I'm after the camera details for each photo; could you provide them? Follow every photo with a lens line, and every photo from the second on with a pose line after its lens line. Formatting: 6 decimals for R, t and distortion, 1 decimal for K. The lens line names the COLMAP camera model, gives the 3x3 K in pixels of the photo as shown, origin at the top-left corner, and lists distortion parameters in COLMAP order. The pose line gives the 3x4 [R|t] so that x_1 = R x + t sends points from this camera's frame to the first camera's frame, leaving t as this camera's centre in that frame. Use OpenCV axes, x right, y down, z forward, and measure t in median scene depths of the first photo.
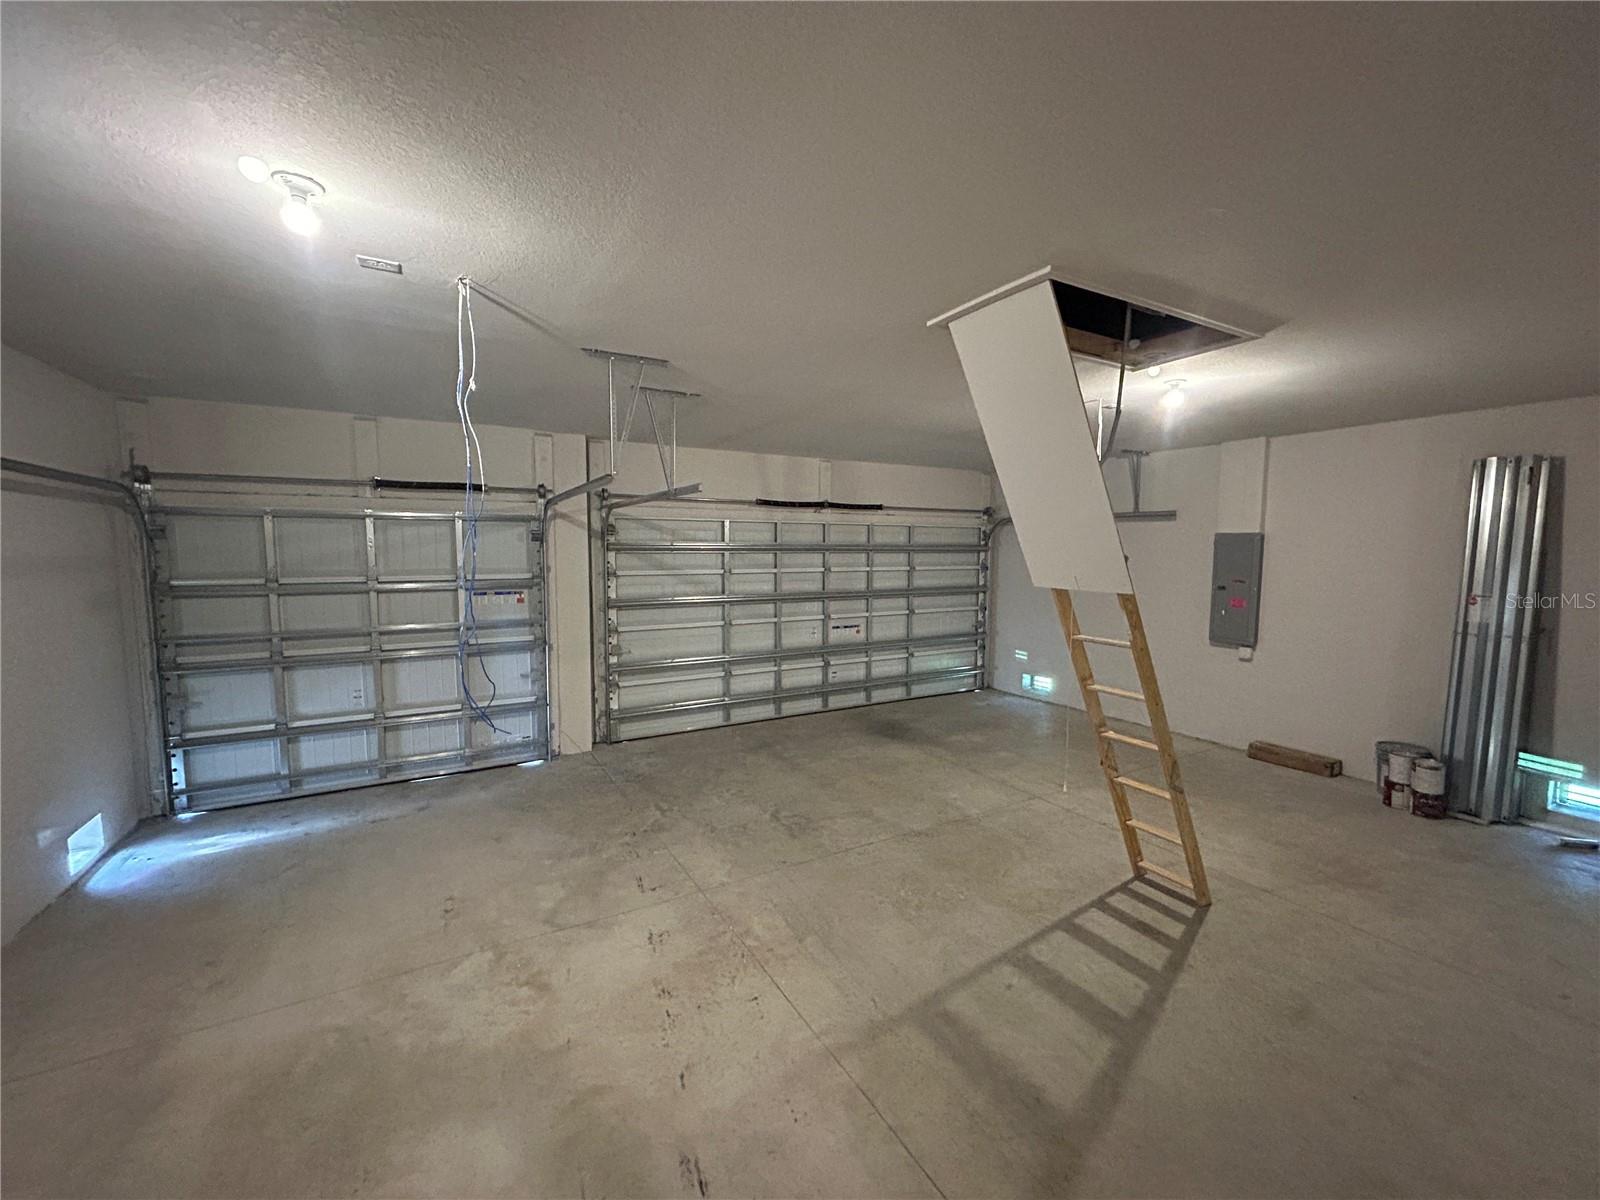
lens RADIAL K [[642.2, 0, 797.9], [0, 642.2, 600.5], [0, 0, 1]] dist [0.001797, 0.000246]
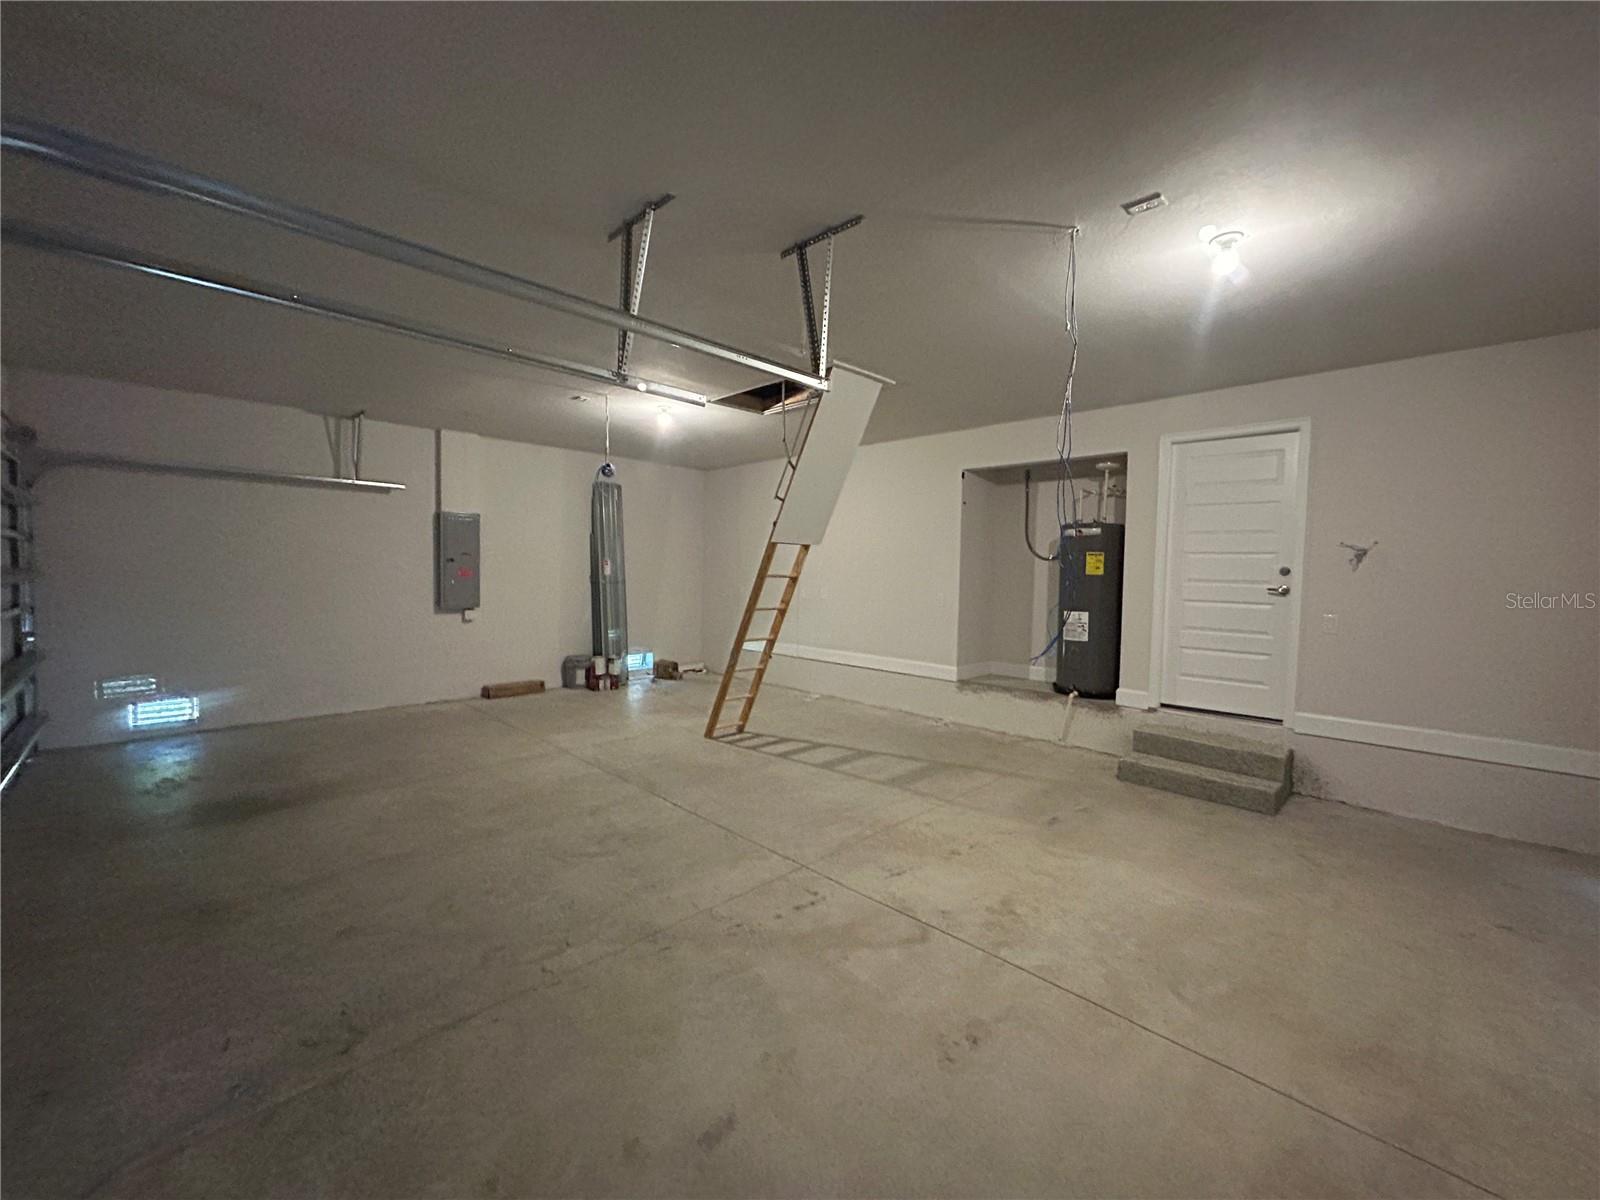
lens RADIAL K [[642.2, 0, 798.6], [0, 642.2, 603.4], [0, 0, 1]] dist [0.001797, 0.000246]
pose [[-0.257625, -0.057156, 0.964553, -1.124638], [0.059600, 0.995408, 0.074903, 0.012046], [-0.964405, 0.076785, -0.253036, 1.349947]]
